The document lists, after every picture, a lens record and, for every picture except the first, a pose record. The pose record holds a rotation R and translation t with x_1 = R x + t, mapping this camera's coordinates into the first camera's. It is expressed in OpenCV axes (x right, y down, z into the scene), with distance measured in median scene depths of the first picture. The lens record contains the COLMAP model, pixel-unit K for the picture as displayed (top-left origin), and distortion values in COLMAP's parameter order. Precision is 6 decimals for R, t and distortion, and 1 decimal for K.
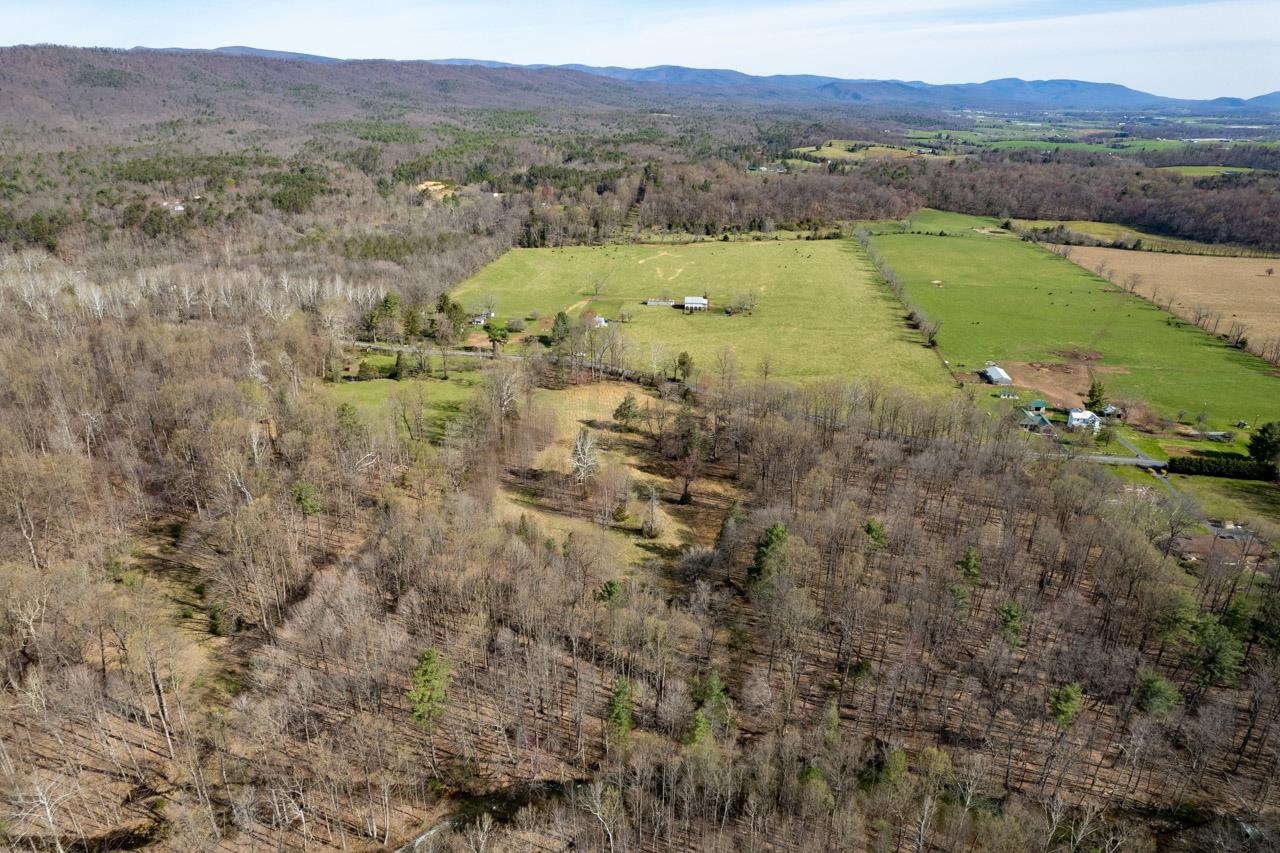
lens RADIAL K [[821.0, 0, 637.9], [0, 821.0, 428.8], [0, 0, 1]] dist [-0.078979, 0.070625]
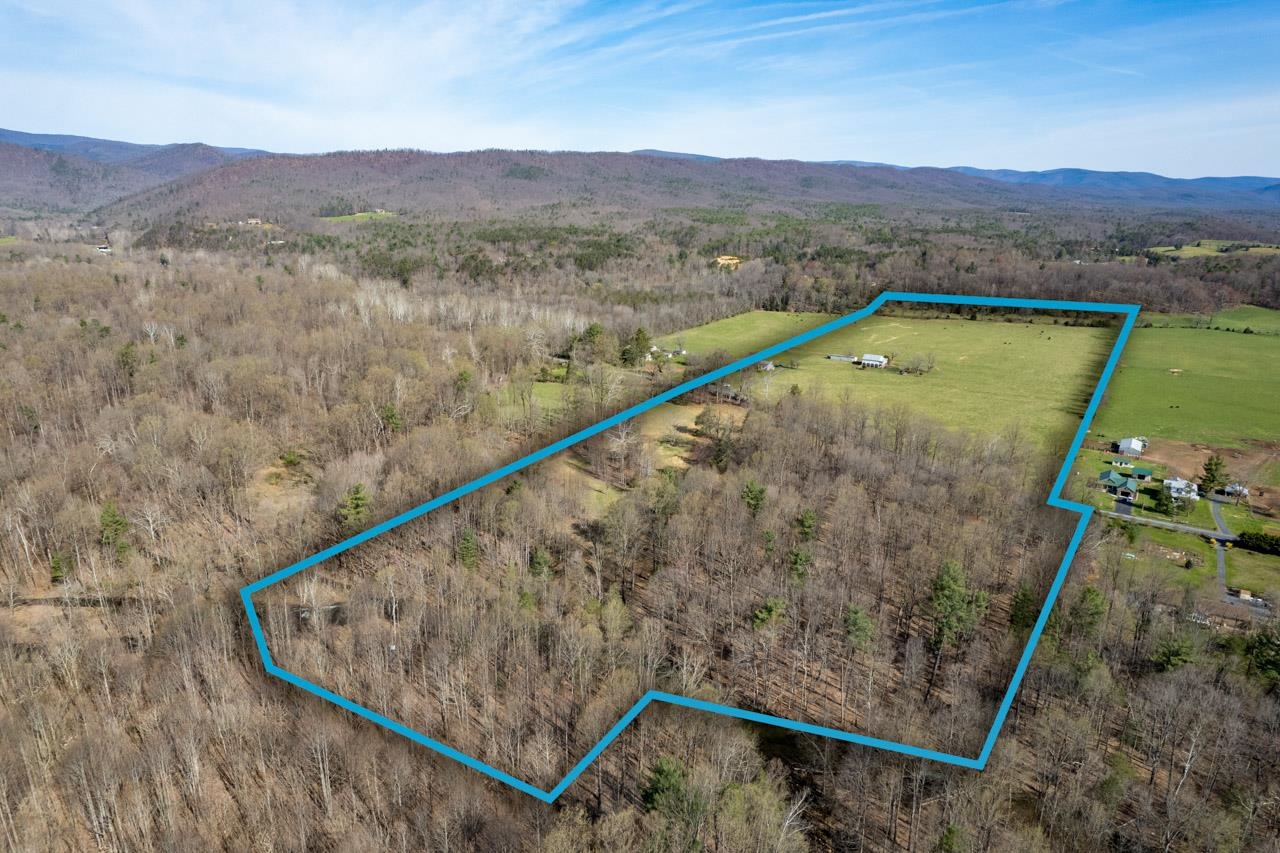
lens RADIAL K [[821.0, 0, 637.9], [0, 821.0, 428.8], [0, 0, 1]] dist [-0.078979, 0.070625]
pose [[0.903412, 0.122826, -0.410806, 0.150634], [-0.167825, 0.982946, -0.075179, 0.037783], [0.394566, 0.136861, 0.908618, -0.029517]]
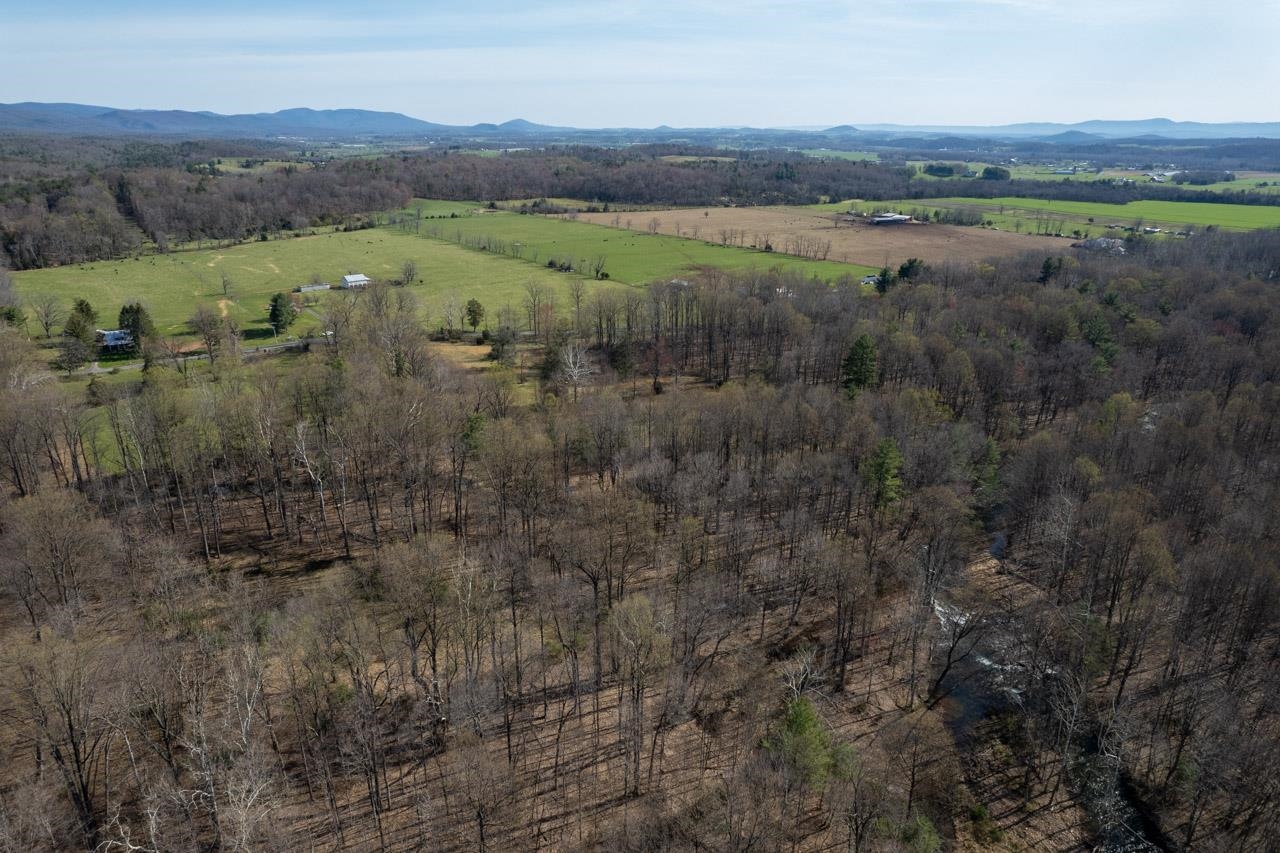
lens RADIAL K [[821.0, 0, 637.9], [0, 821.0, 428.8], [0, 0, 1]] dist [-0.078979, 0.070625]
pose [[0.711374, -0.245872, 0.658403, -0.225380], [0.268022, 0.960920, 0.069258, 0.019084], [-0.649701, 0.127198, 0.749473, 0.076467]]
